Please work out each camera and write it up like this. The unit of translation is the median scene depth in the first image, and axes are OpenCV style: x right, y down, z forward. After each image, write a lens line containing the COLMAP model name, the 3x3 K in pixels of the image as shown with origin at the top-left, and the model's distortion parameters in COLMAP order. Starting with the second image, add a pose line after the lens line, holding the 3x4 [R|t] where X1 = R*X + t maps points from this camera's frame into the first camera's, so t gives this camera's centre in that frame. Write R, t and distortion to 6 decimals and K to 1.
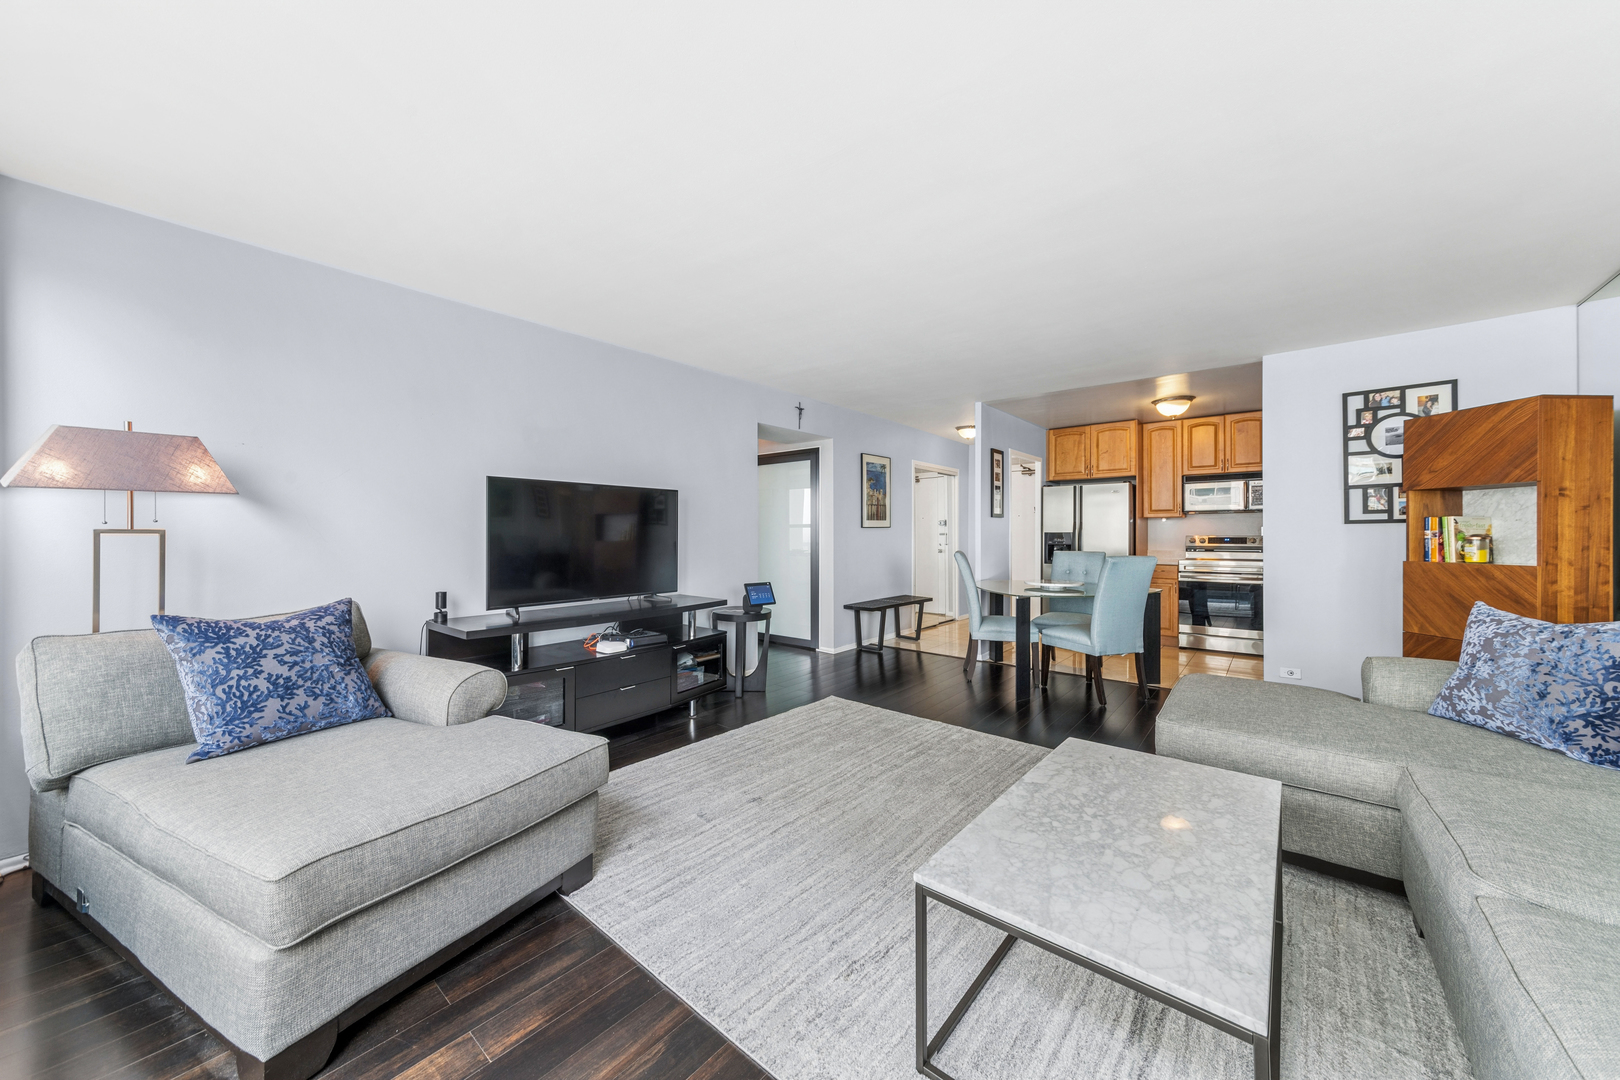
lens RADIAL K [[583.6, 0, 820.8], [0, 583.6, 535.5], [0, 0, 1]] dist [0.002011, -0.000274]
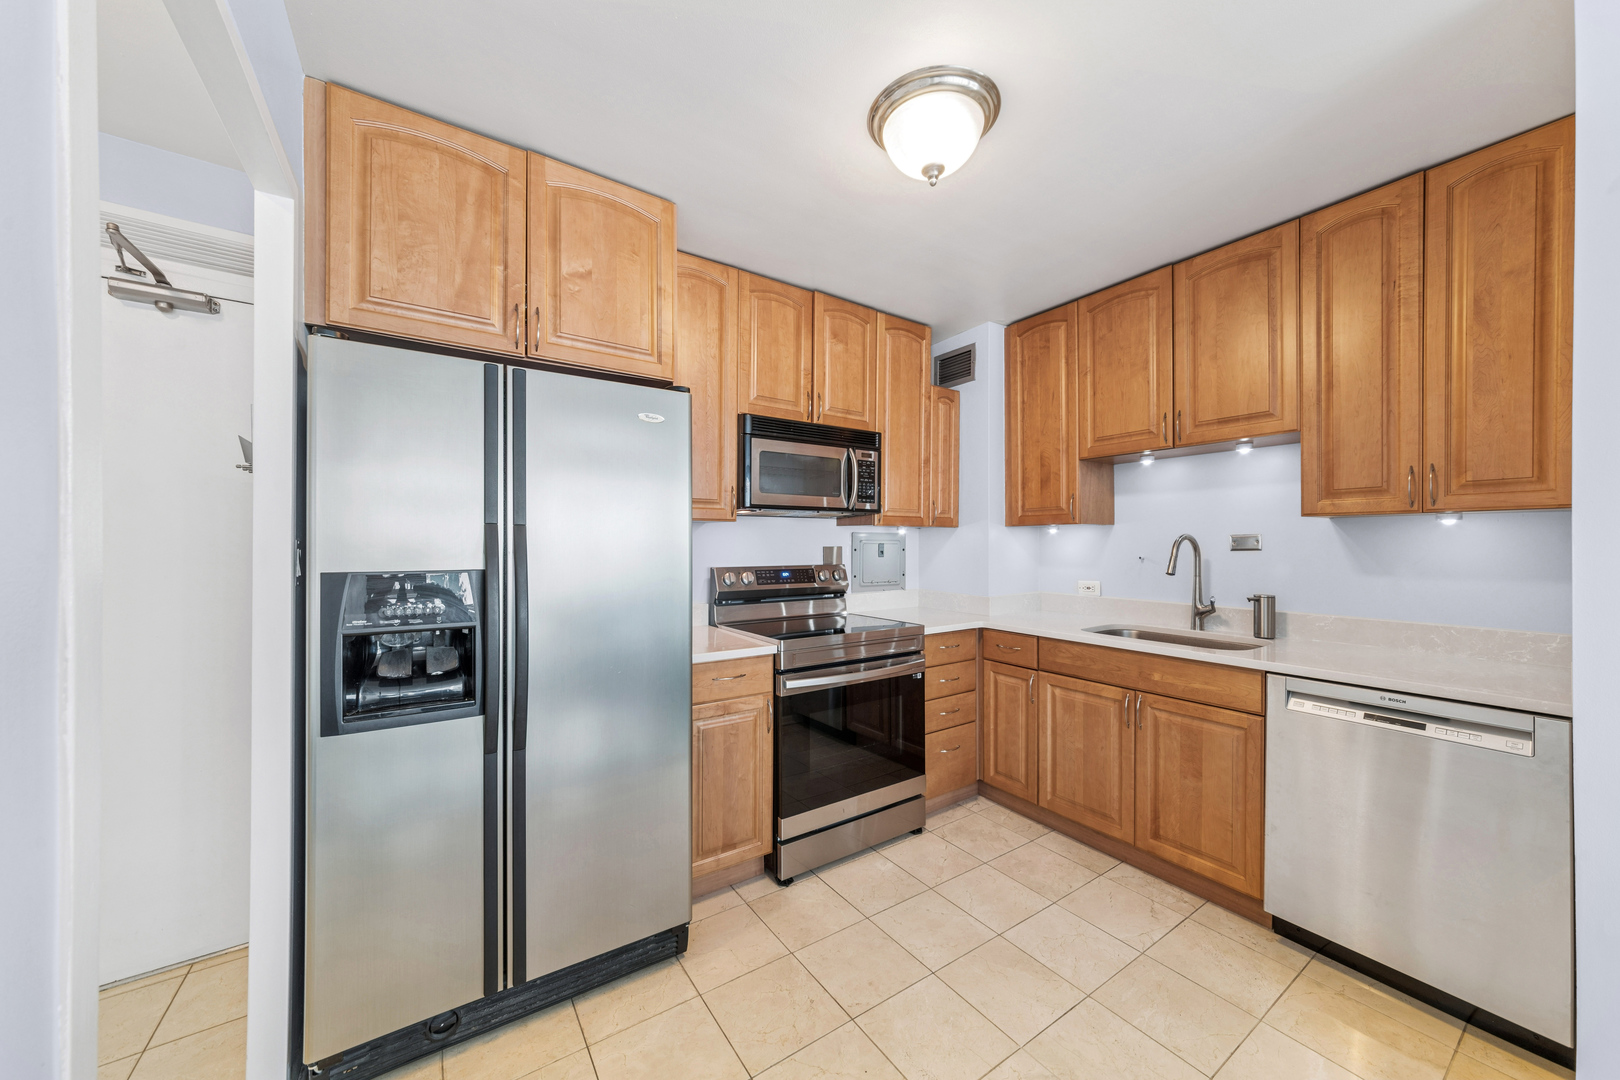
lens RADIAL K [[583.6, 0, 816.9], [0, 583.6, 532.1], [0, 0, 1]] dist [0.002011, -0.000274]
pose [[0.283920, 0.023371, 0.958563, 0.273250], [-0.000244, 0.999705, -0.024302, -0.015322], [-0.958848, 0.006666, 0.283841, 0.876952]]
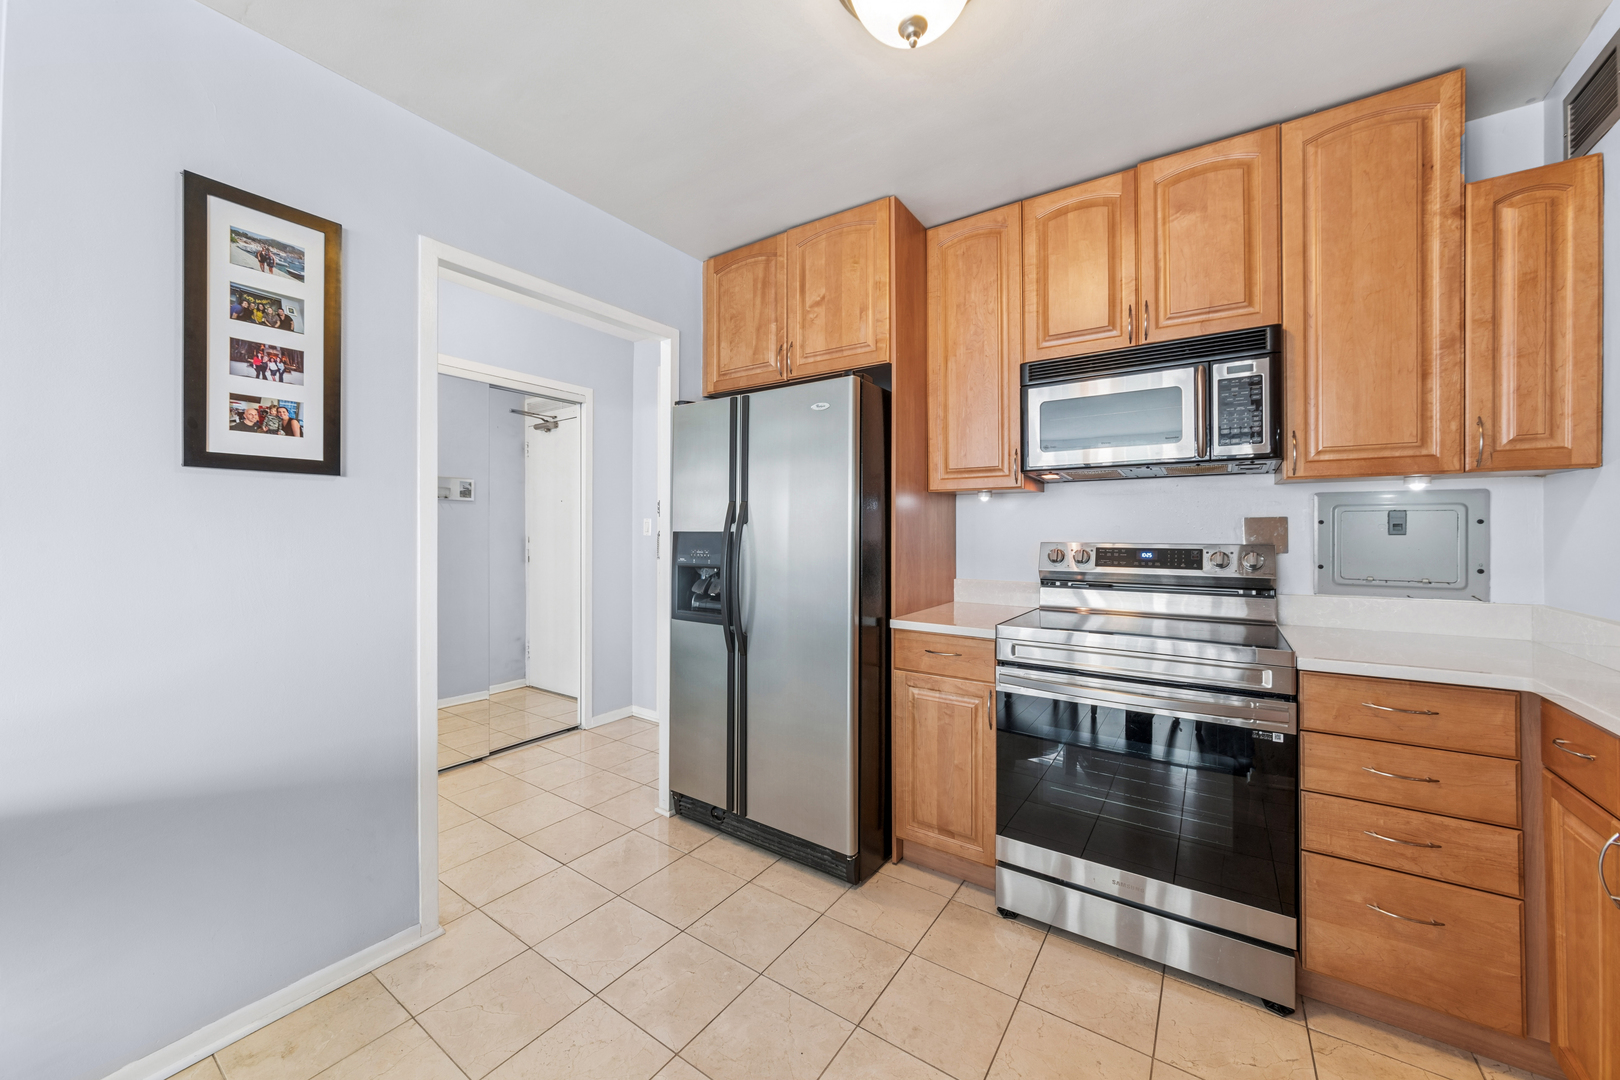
lens RADIAL K [[583.6, 0, 840.8], [0, 583.6, 524.3], [0, 0, 1]] dist [0.002011, -0.000274]
pose [[0.994886, 0.004304, 0.100911, 0.500116], [-0.002736, 0.999873, -0.015677, -0.005258], [-0.100966, 0.015320, 0.994772, 0.702650]]
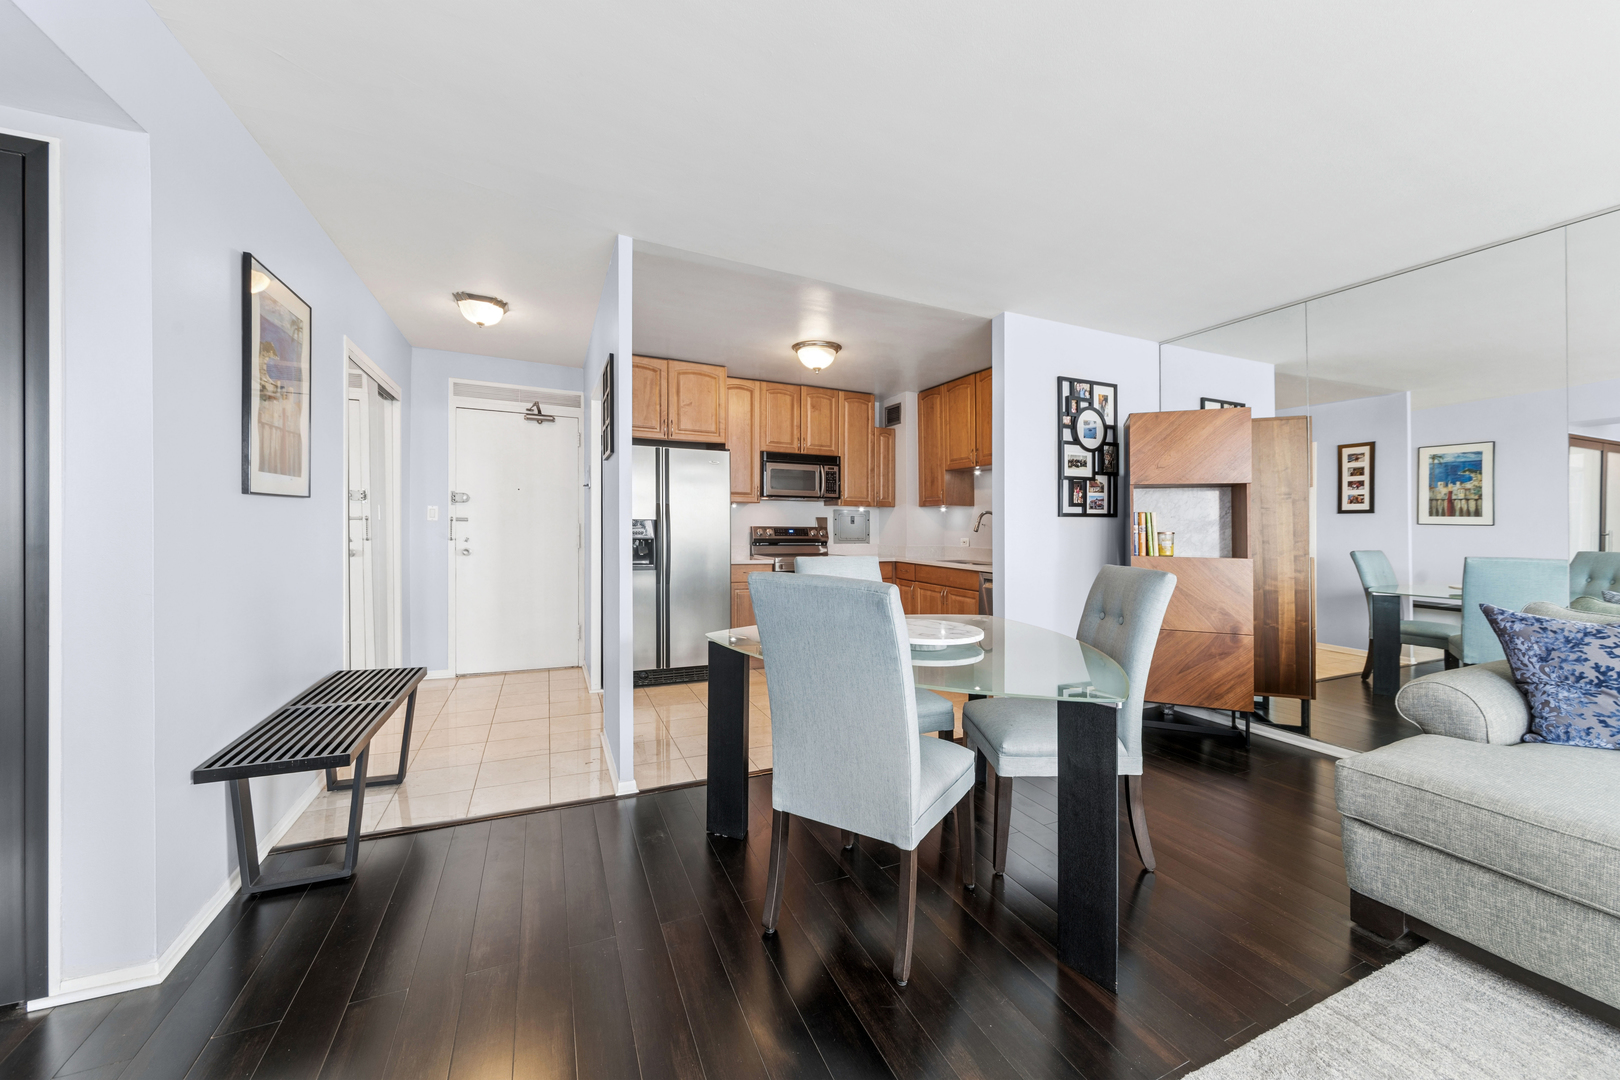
lens RADIAL K [[583.6, 0, 819.6], [0, 583.6, 537.7], [0, 0, 1]] dist [0.002011, -0.000274]
pose [[0.442768, -0.012128, 0.896554, -0.070266], [-0.011142, 0.999757, 0.019027, 0.000051], [-0.896567, -0.018414, 0.442526, 0.595524]]
